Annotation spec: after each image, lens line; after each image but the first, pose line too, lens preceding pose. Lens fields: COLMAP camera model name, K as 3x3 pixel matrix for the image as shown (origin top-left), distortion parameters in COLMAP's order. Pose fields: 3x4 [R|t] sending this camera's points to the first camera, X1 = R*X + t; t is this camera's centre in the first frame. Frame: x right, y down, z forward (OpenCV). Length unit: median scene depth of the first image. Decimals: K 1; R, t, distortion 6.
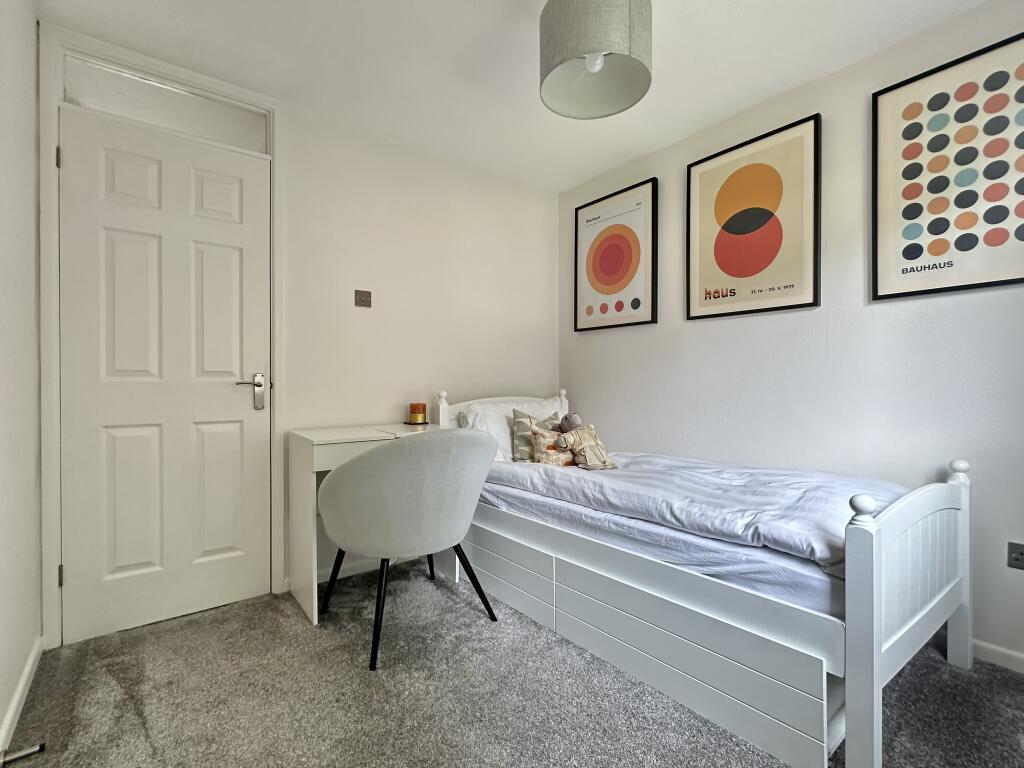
lens RADIAL K [[476.8, 0, 512.0], [0, 476.8, 384.0], [0, 0, 1]] dist [-0.000198, 0.000031]
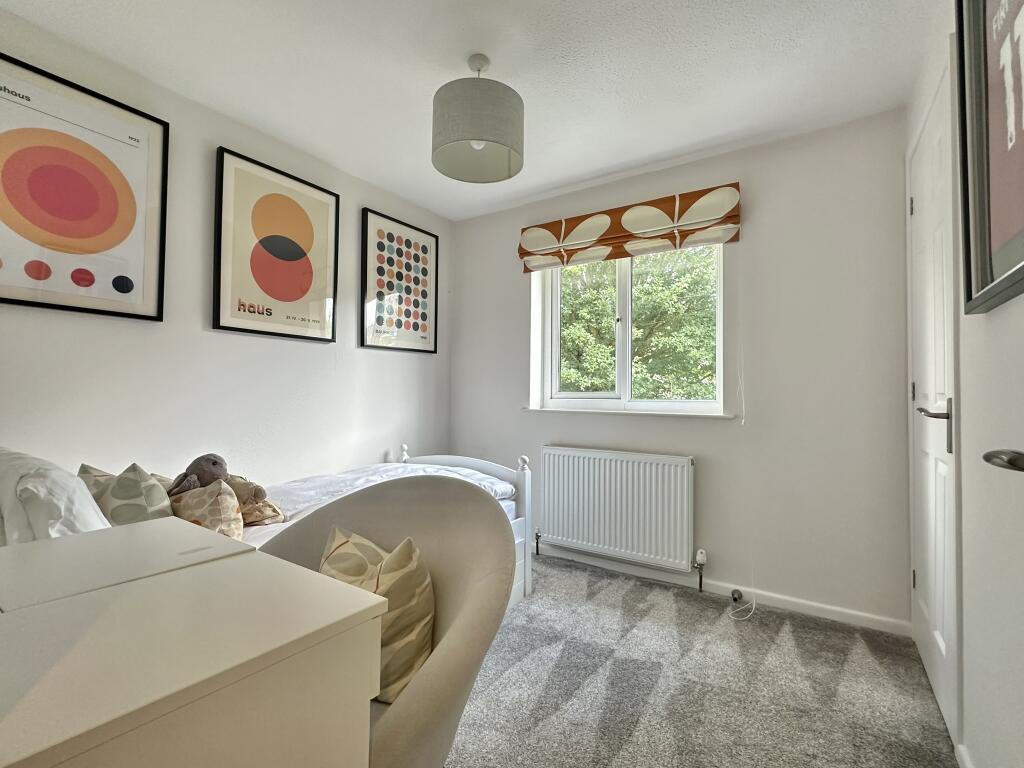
lens RADIAL K [[476.8, 0, 512.0], [0, 476.8, 384.0], [0, 0, 1]] dist [-0.000198, 0.000031]
pose [[-0.309433, 0.024824, 0.950597, -0.615453], [-0.001674, 0.999643, -0.026650, -0.016909], [-0.950920, -0.009837, -0.309281, 0.805948]]
